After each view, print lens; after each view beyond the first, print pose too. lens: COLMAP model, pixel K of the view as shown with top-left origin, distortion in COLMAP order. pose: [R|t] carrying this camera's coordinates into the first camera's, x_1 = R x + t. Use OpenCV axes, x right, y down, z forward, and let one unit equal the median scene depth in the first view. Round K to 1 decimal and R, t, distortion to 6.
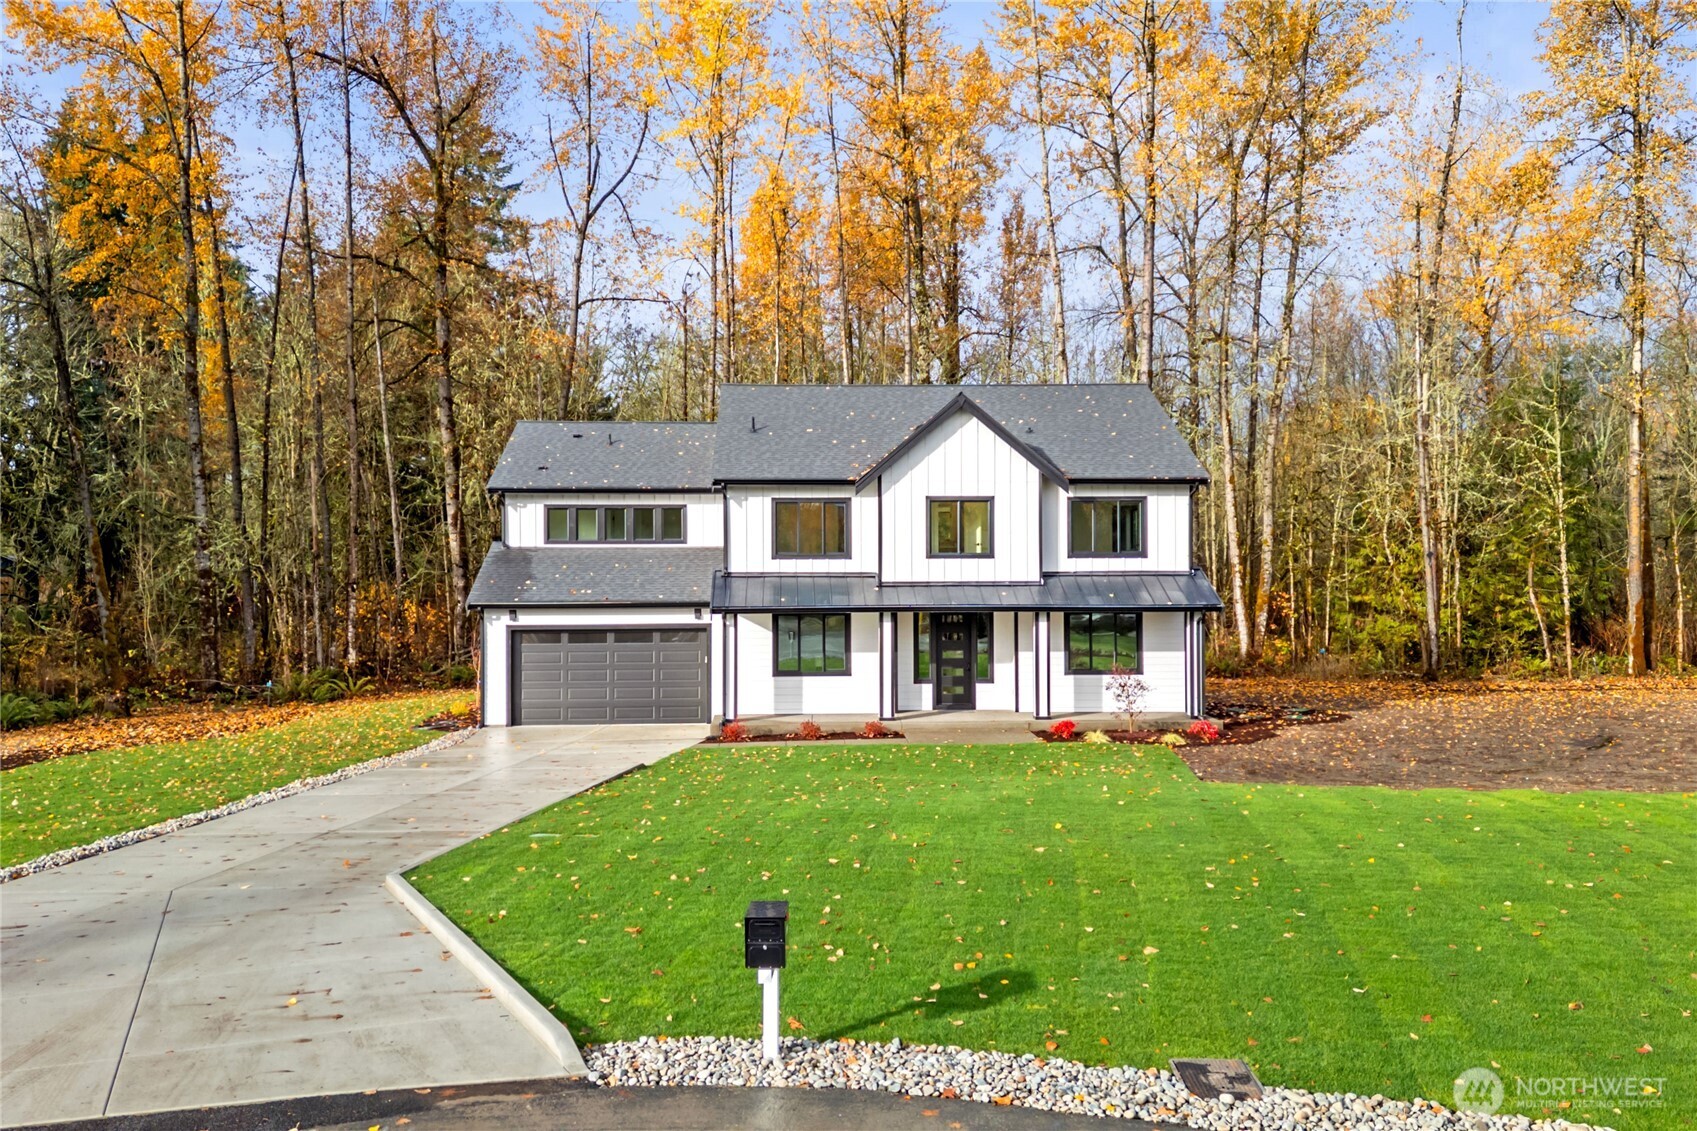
lens RADIAL K [[1168.8, 0, 851.8], [0, 1168.8, 565.6], [0, 0, 1]] dist [0.012443, -0.001306]
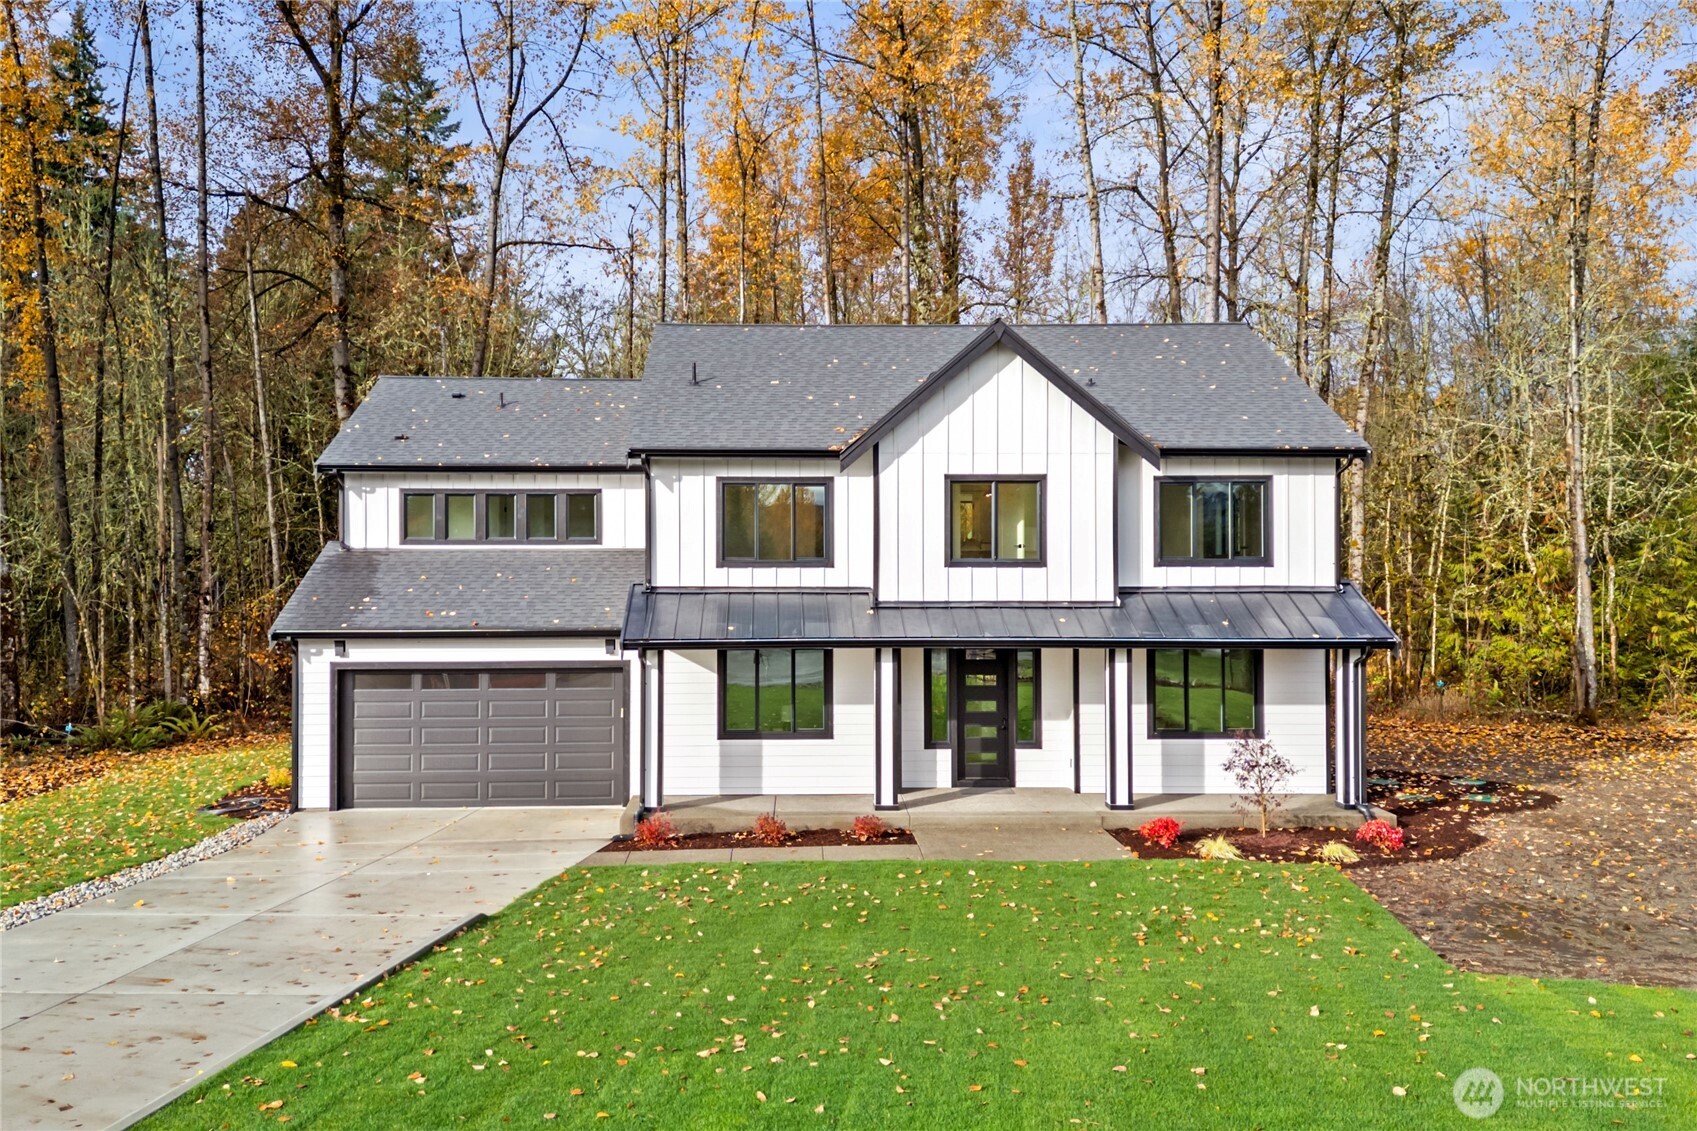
lens RADIAL K [[1168.8, 0, 845.2], [0, 1168.8, 563.4], [0, 0, 1]] dist [0.012443, -0.001306]
pose [[0.999970, 0.001913, 0.007481, 0.000912], [-0.001890, 0.999994, -0.003039, -0.005216], [-0.007487, 0.003025, 0.999967, 0.290723]]
